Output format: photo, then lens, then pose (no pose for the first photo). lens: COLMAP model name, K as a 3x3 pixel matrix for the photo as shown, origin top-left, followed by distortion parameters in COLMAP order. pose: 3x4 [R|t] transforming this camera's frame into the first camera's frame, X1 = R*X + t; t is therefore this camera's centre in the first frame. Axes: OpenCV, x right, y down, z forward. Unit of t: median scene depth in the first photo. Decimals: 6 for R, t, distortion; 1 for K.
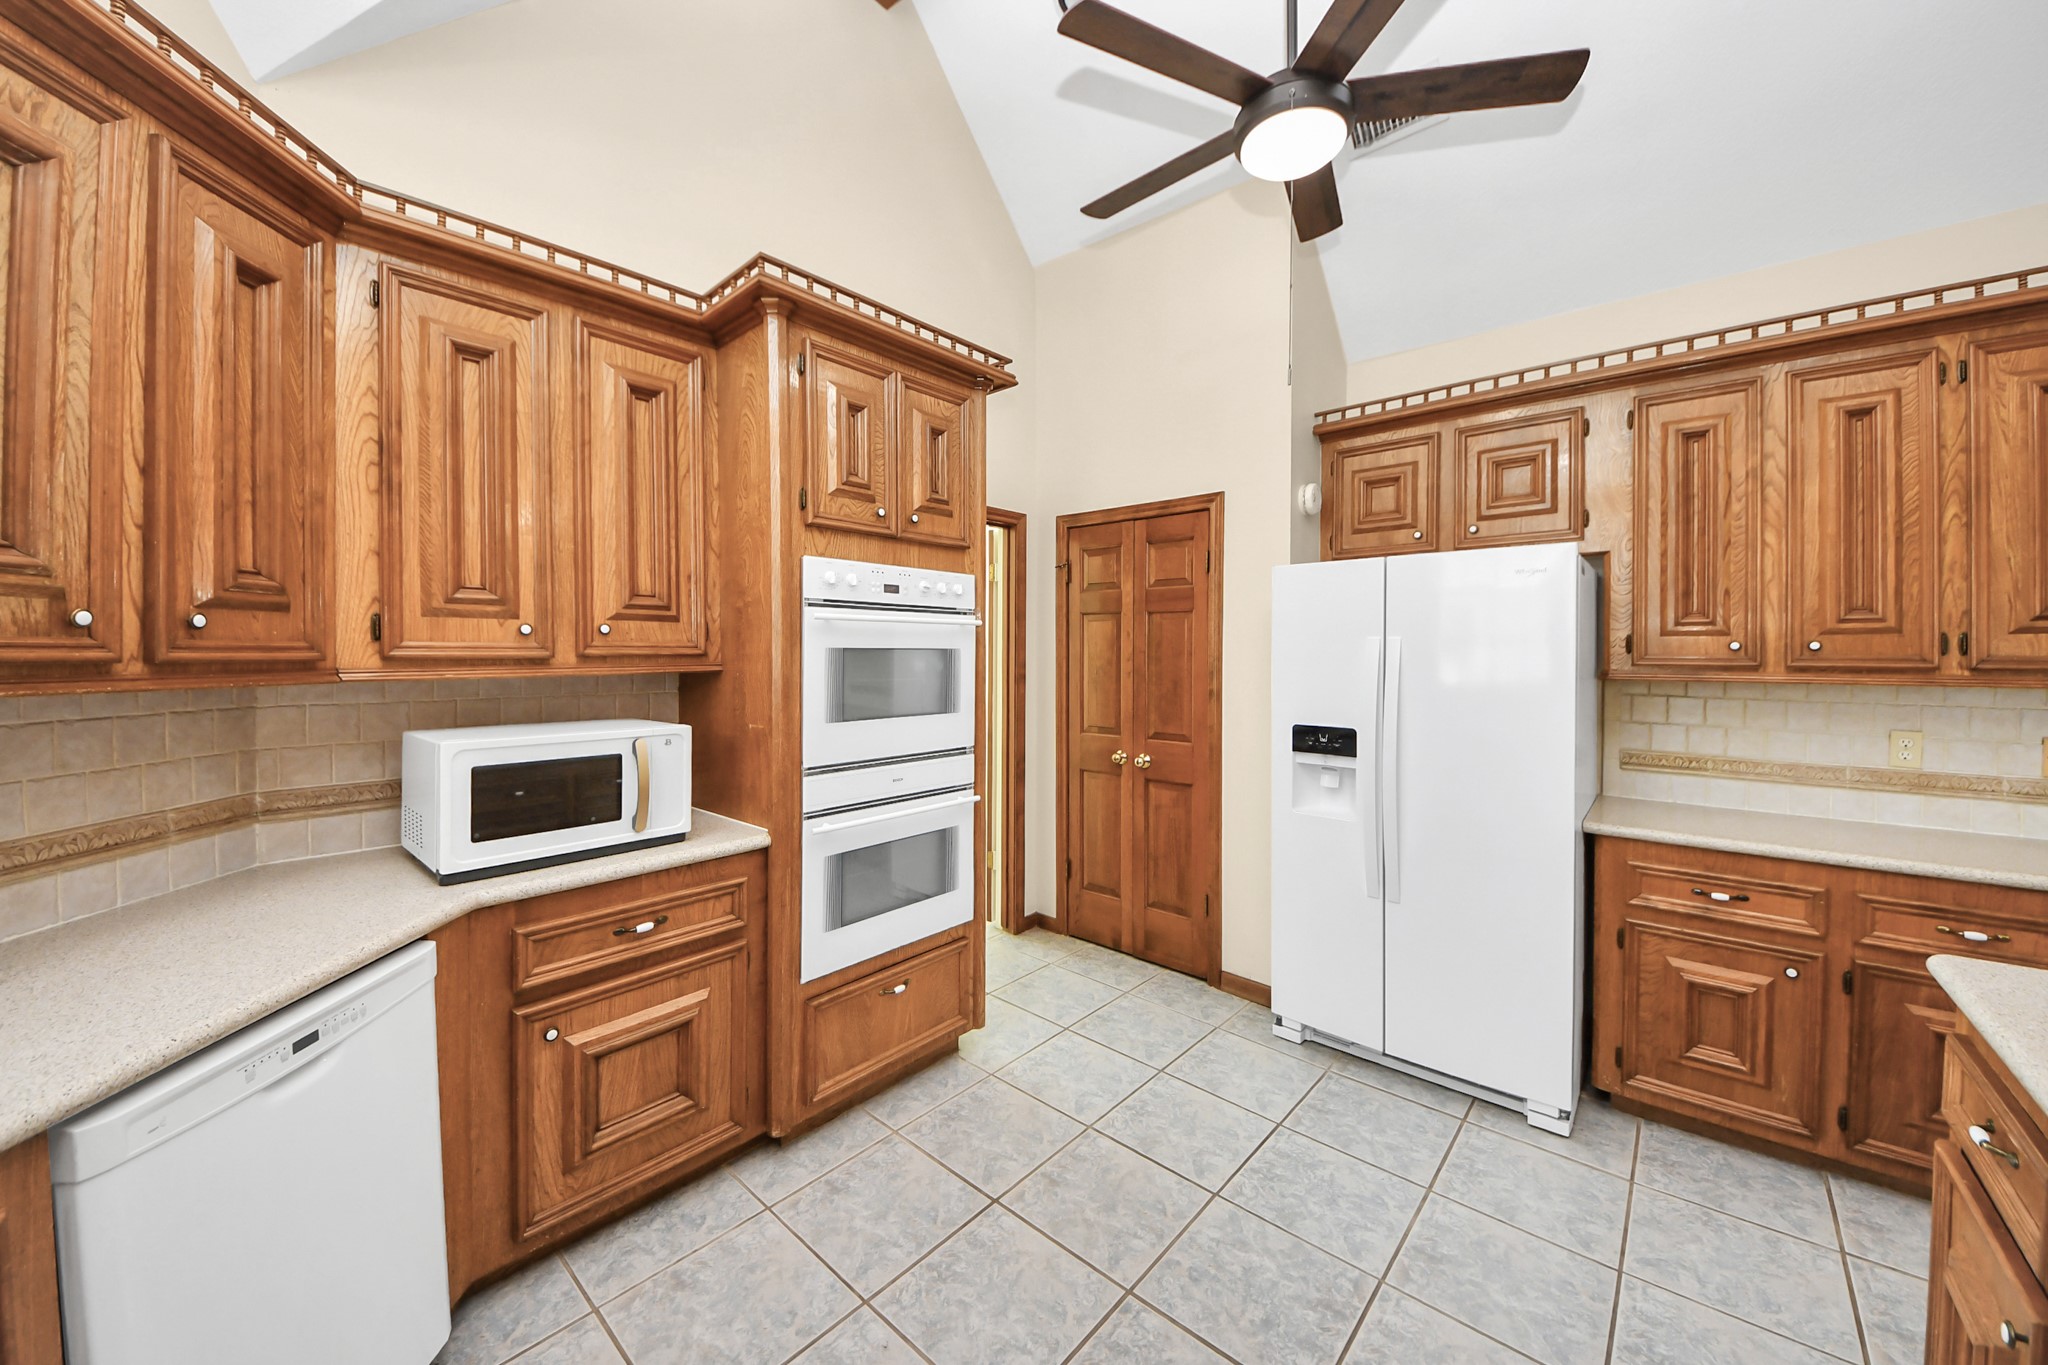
lens RADIAL K [[731.2, 0, 1007.1], [0, 731.2, 650.6], [0, 0, 1]] dist [-0.009271, -0.001784]
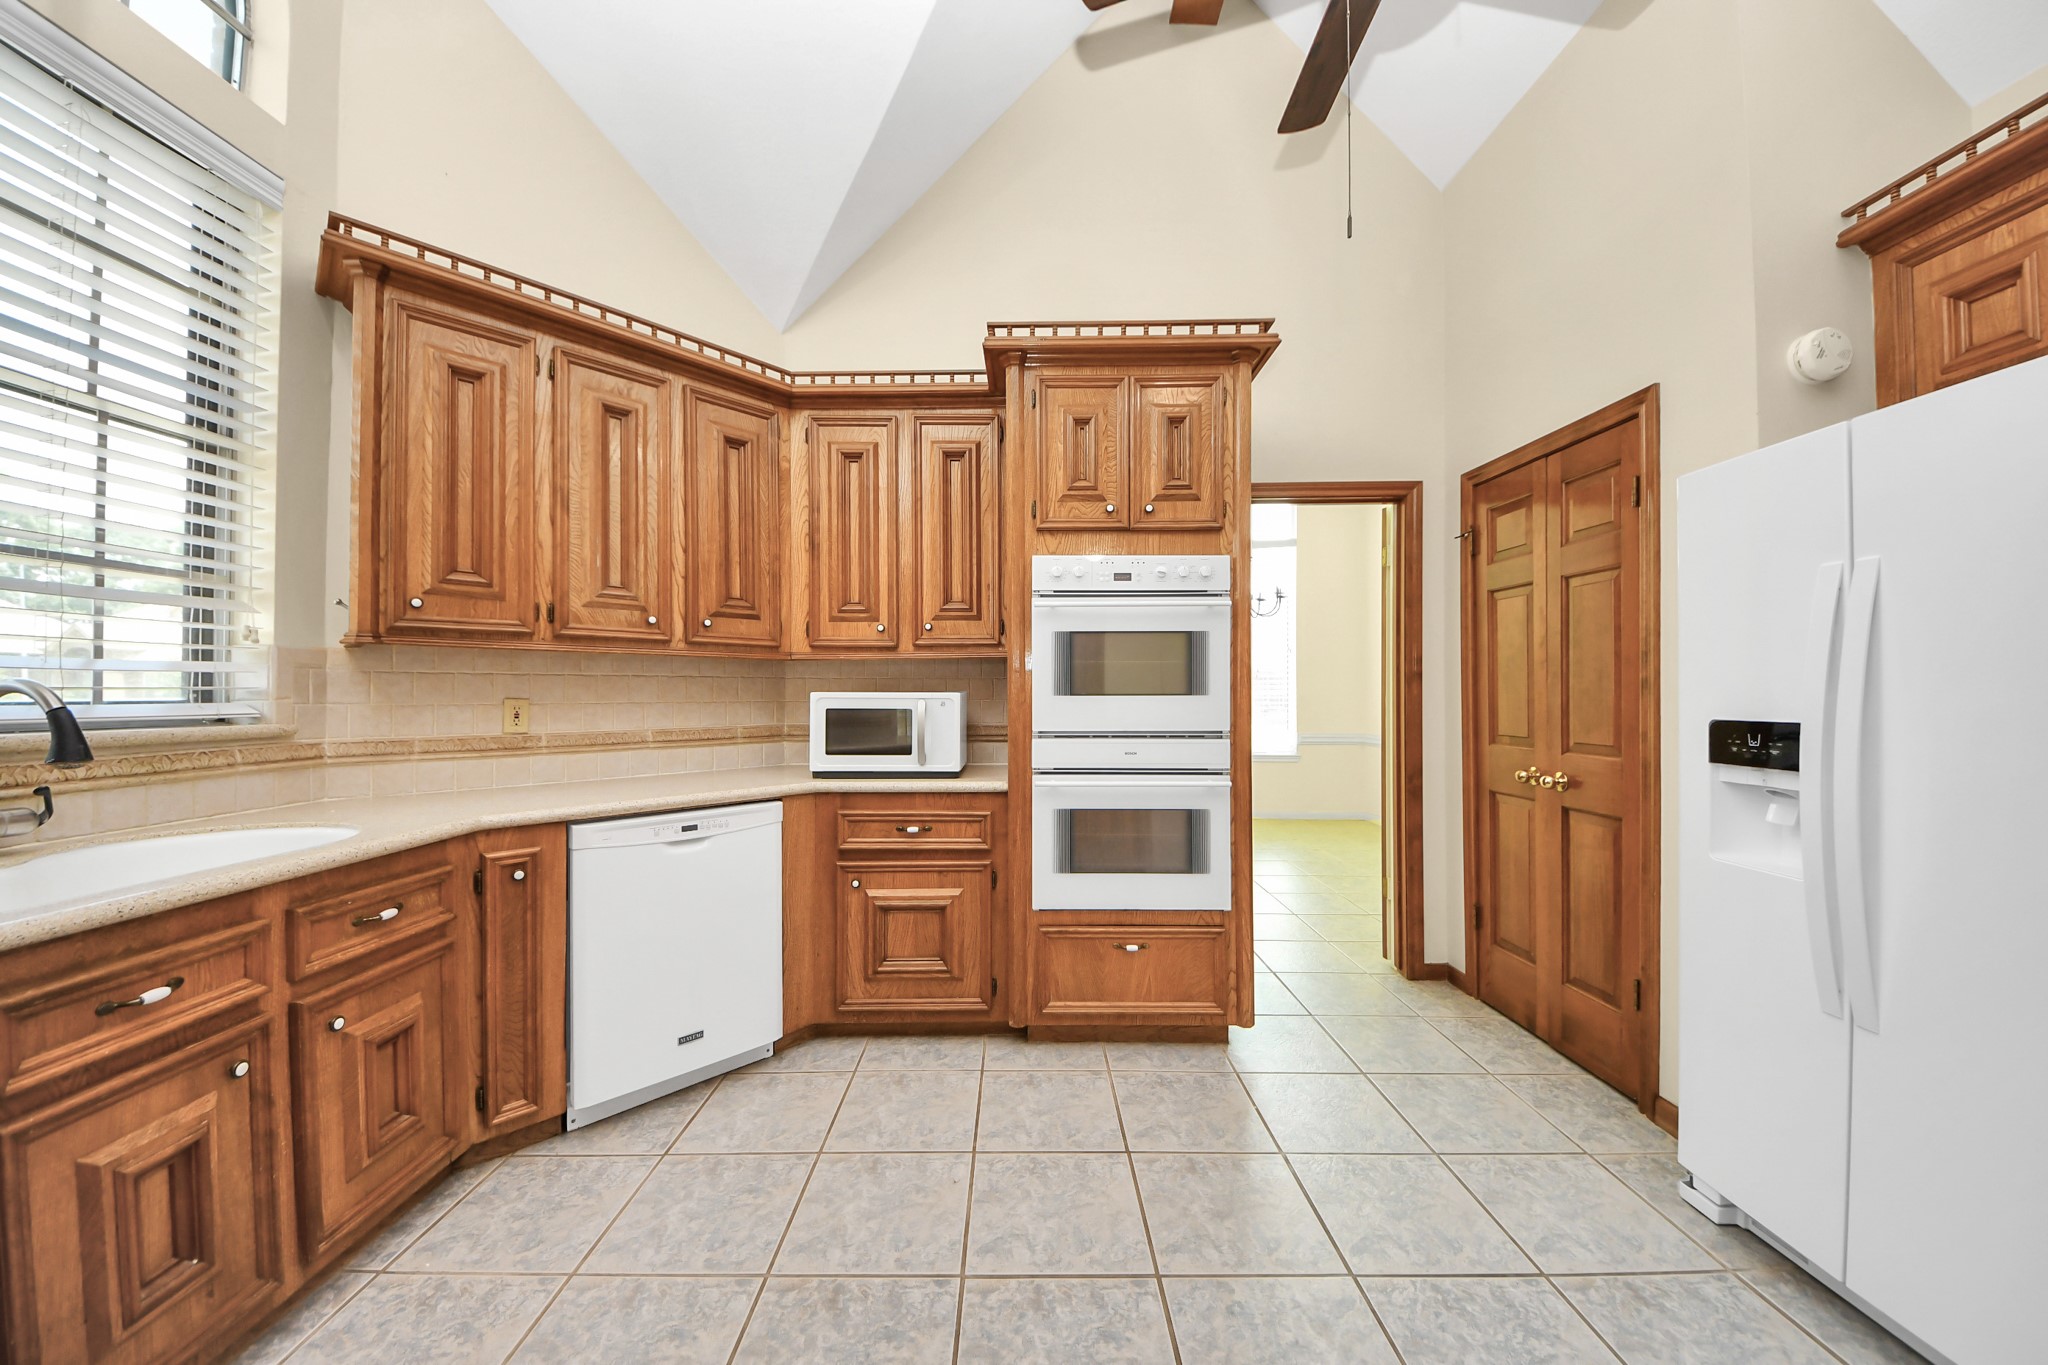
lens RADIAL K [[731.2, 0, 1009.1], [0, 731.2, 686.5], [0, 0, 1]] dist [-0.009271, -0.001784]
pose [[0.663372, -0.009980, -0.748223, 0.589103], [0.003791, 0.999943, -0.009976, 0.097707], [0.748280, 0.003781, 0.663372, 0.162751]]
